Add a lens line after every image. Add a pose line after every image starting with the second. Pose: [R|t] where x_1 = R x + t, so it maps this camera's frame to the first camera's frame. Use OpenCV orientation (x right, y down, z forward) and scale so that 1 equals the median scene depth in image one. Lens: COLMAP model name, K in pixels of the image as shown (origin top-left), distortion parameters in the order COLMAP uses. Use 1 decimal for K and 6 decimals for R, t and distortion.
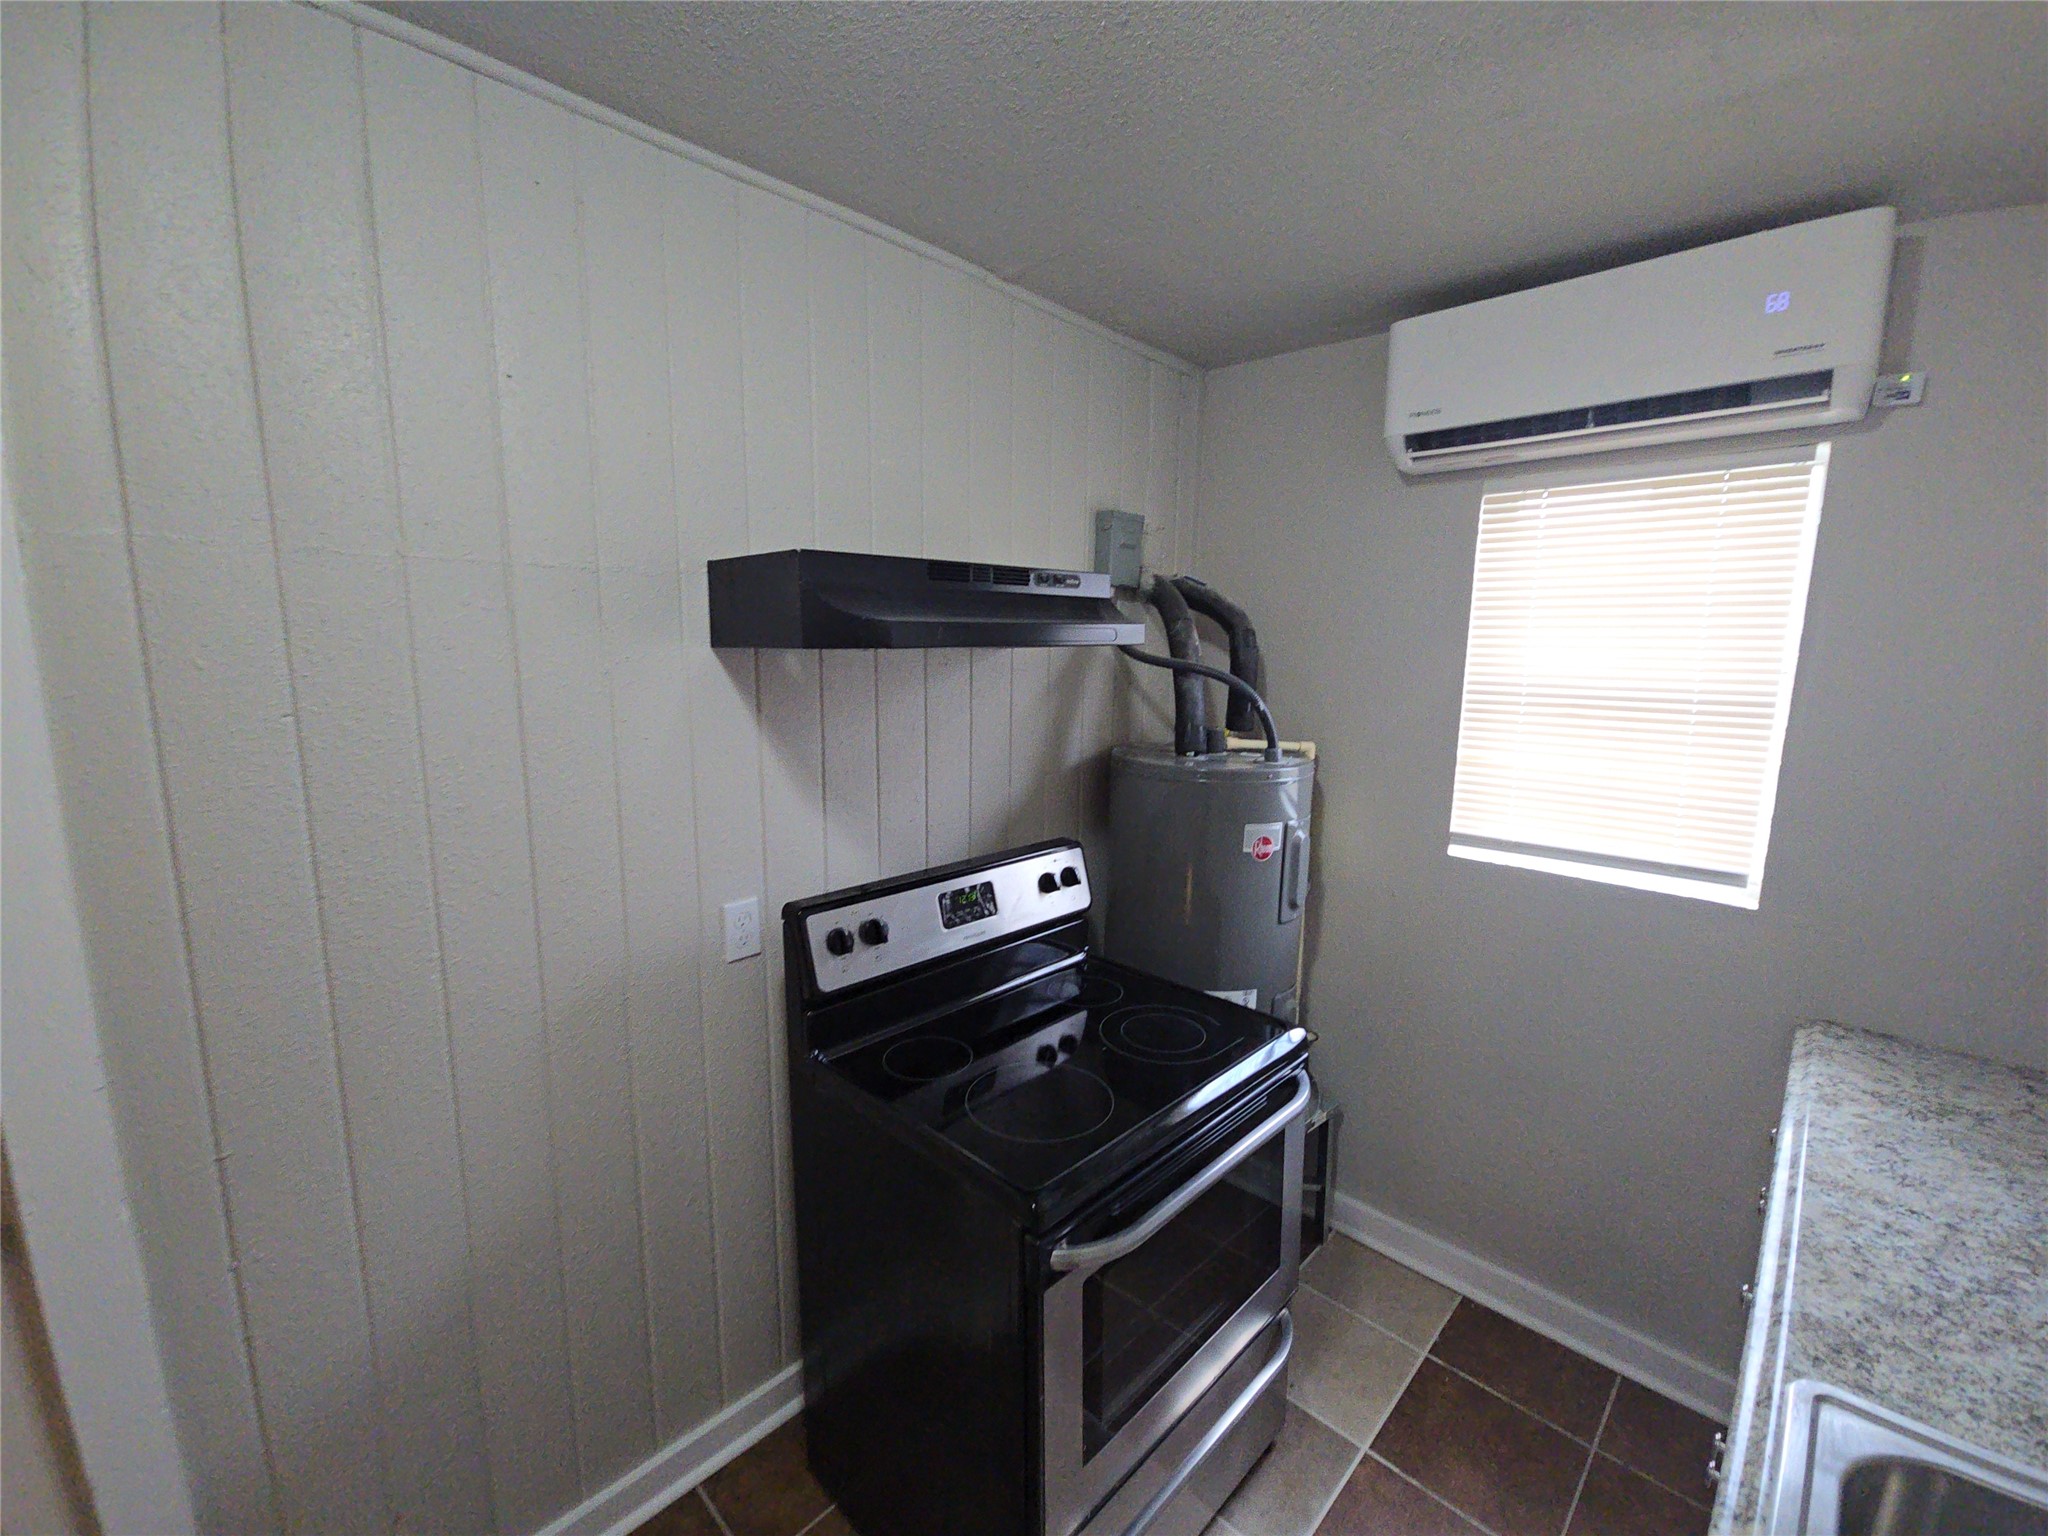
lens RADIAL K [[863.9, 0, 1017.0], [0, 863.9, 784.4], [0, 0, 1]] dist [0.004077, -0.002763]
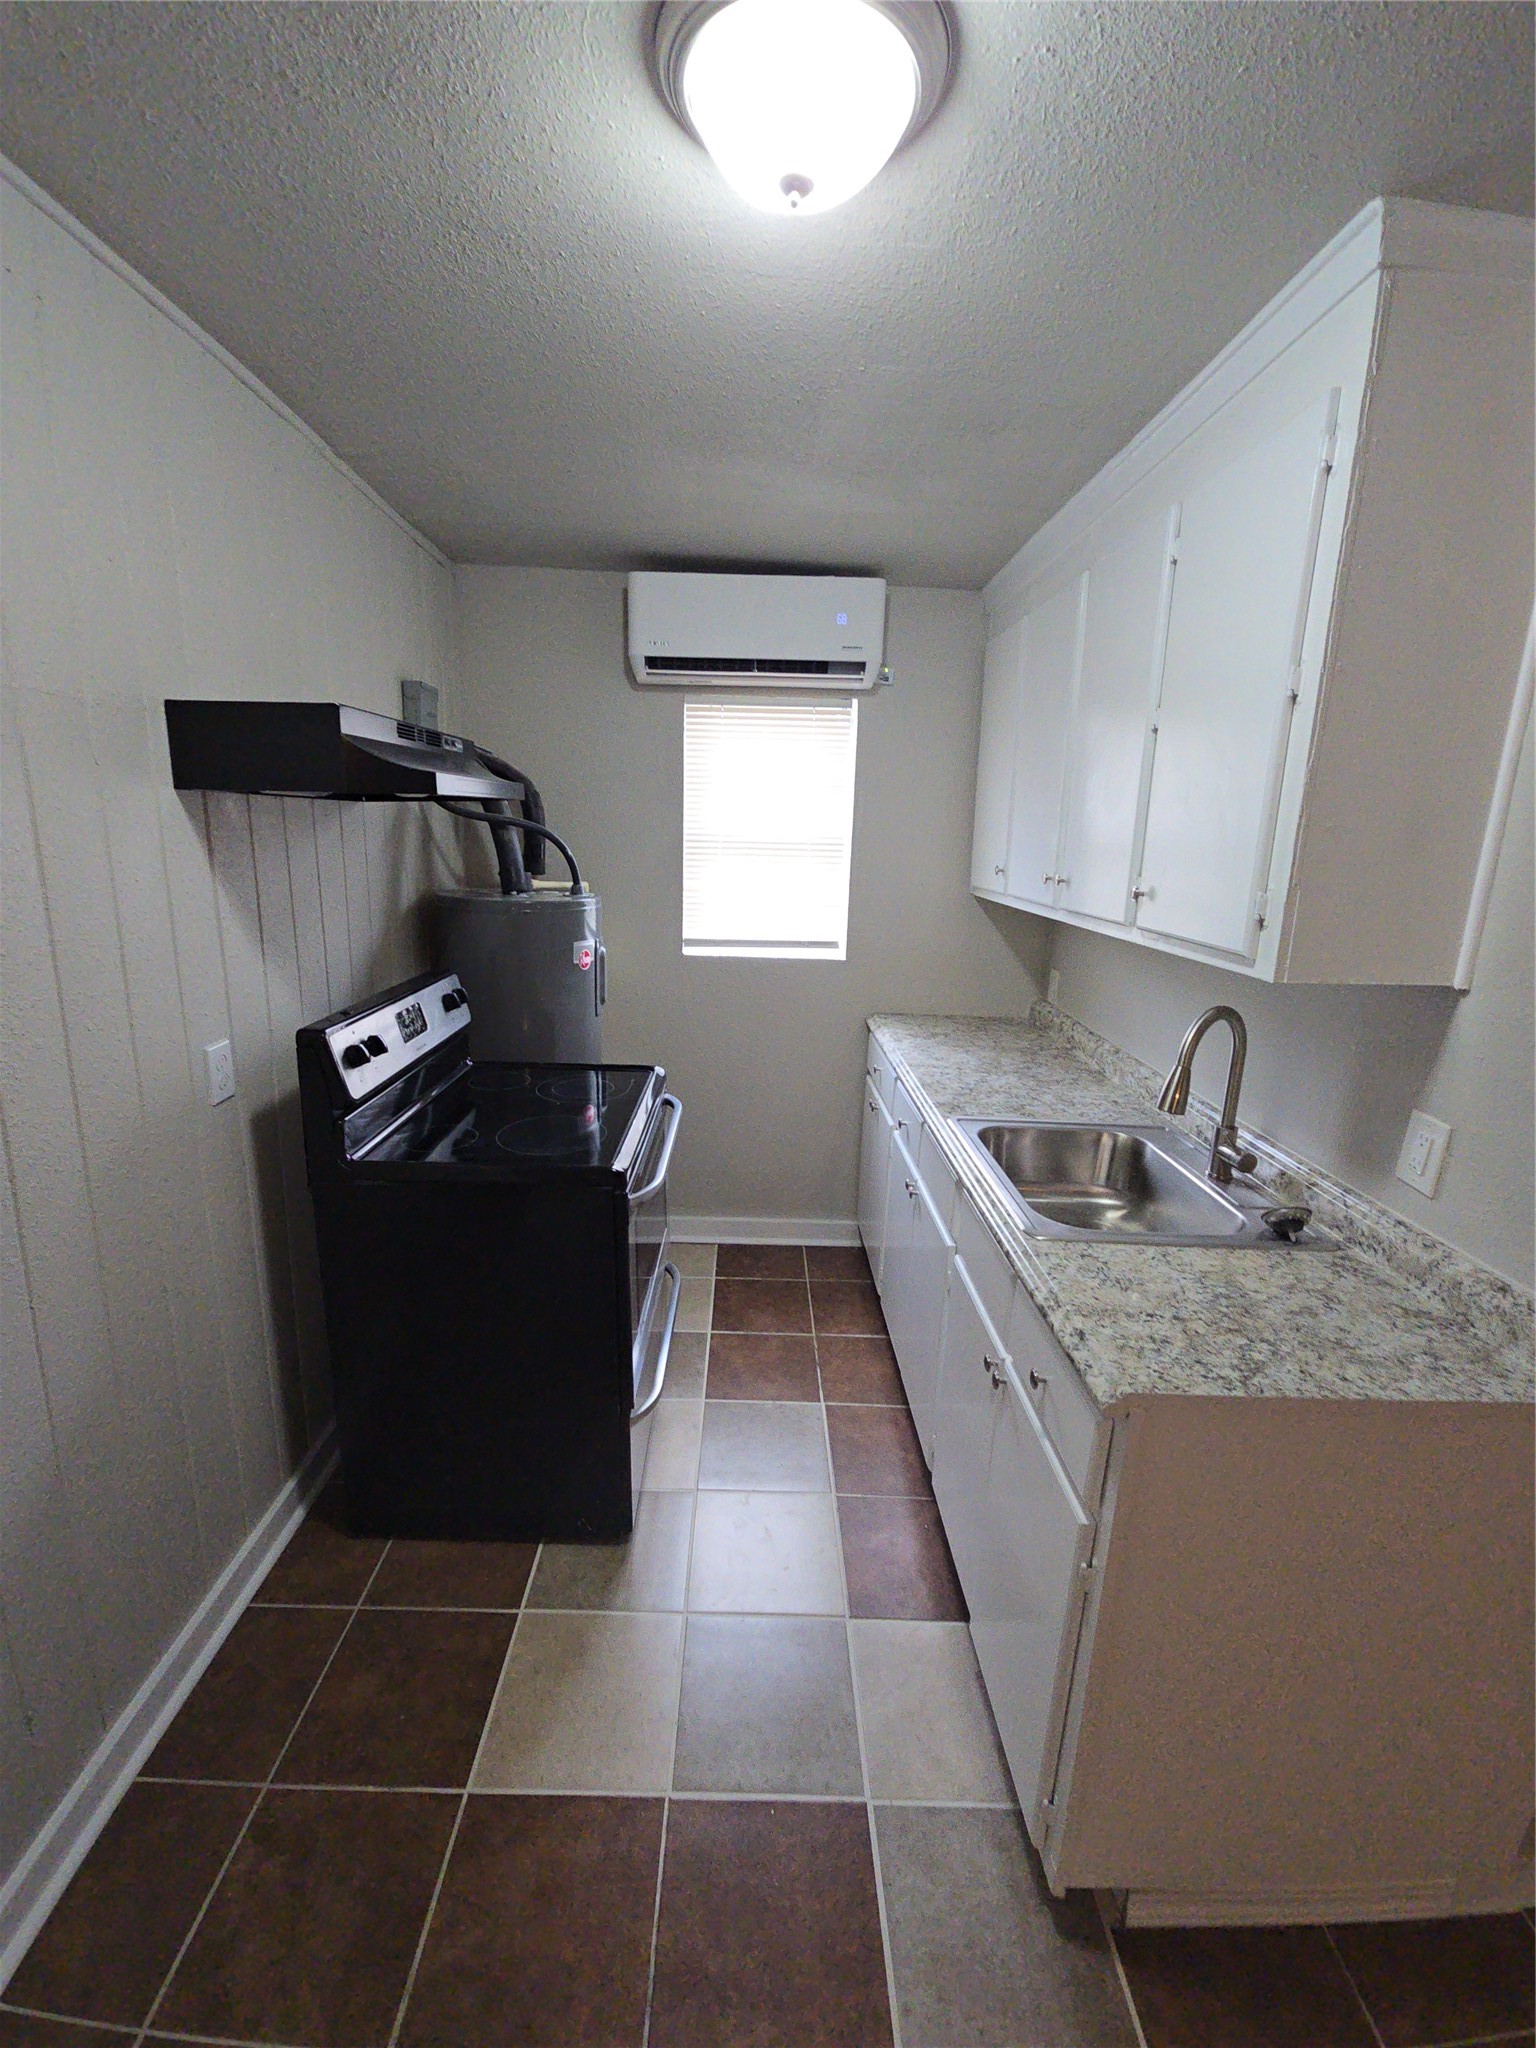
lens RADIAL K [[863.9, 0, 752.8], [0, 863.9, 1027.3], [0, 0, 1]] dist [0.004077, -0.002763]
pose [[0.710854, -0.150727, 0.687000, -0.501986], [0.097970, 0.988465, 0.115497, 0.052572], [-0.696483, -0.014796, 0.717420, -0.151341]]
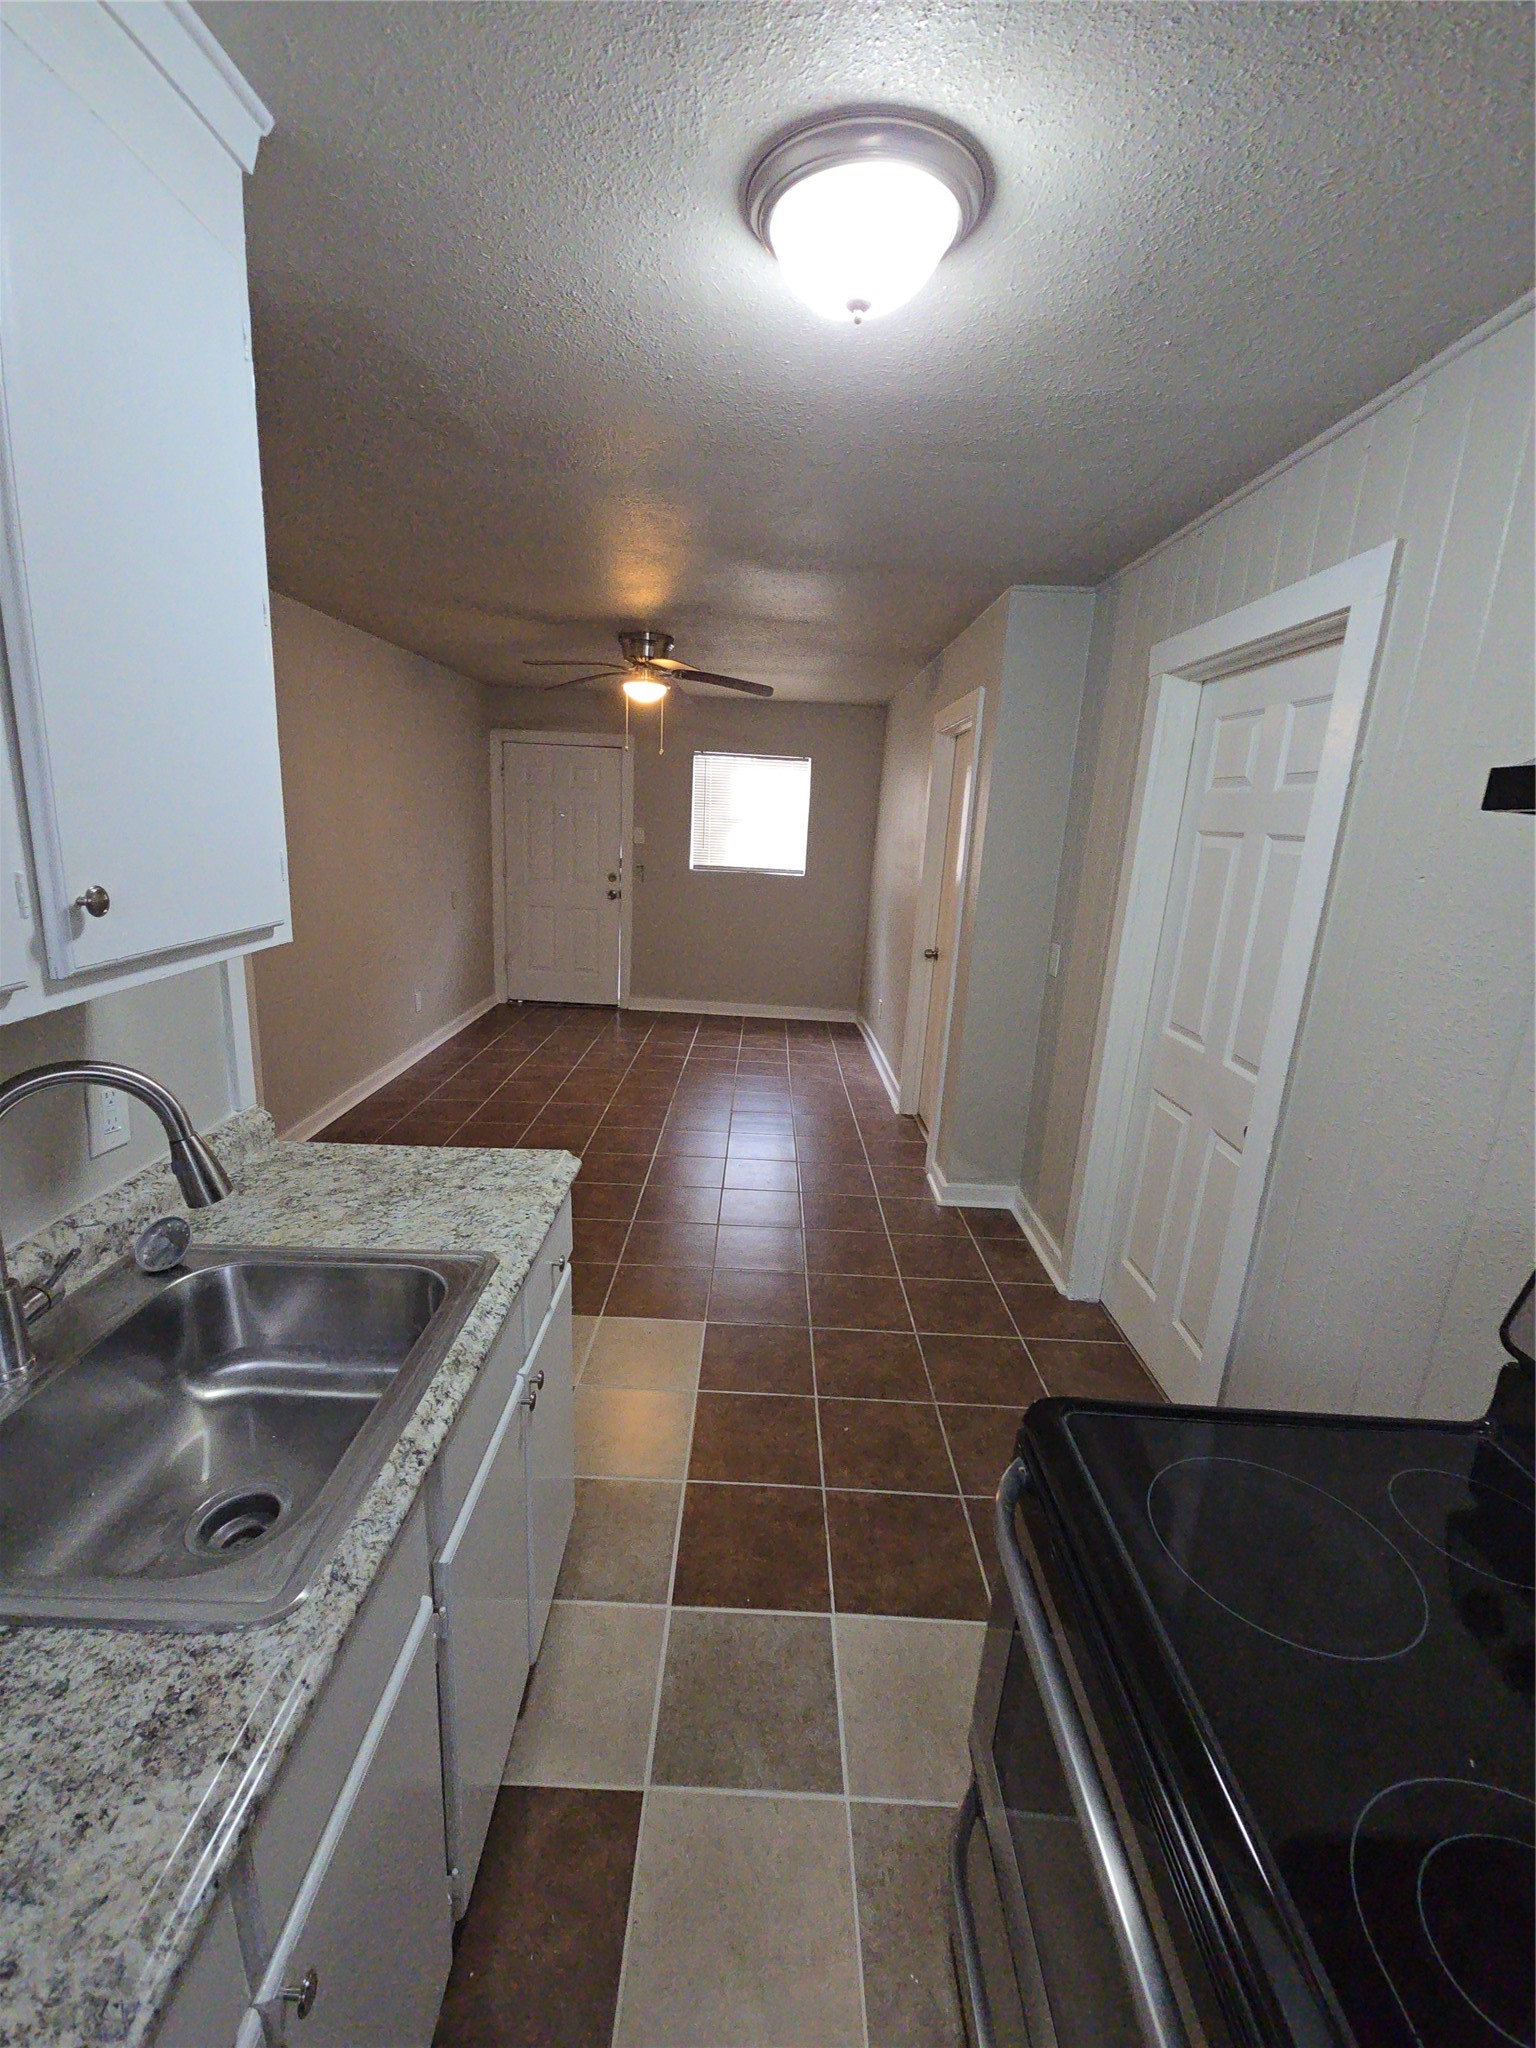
lens RADIAL K [[863.9, 0, 752.6], [0, 863.9, 1023.4], [0, 0, 1]] dist [0.004077, -0.002763]
pose [[-0.721796, 0.122486, -0.681182, 0.500598], [-0.170199, 0.922579, 0.346239, -0.095358], [0.670853, 0.365850, -0.645066, 0.760225]]
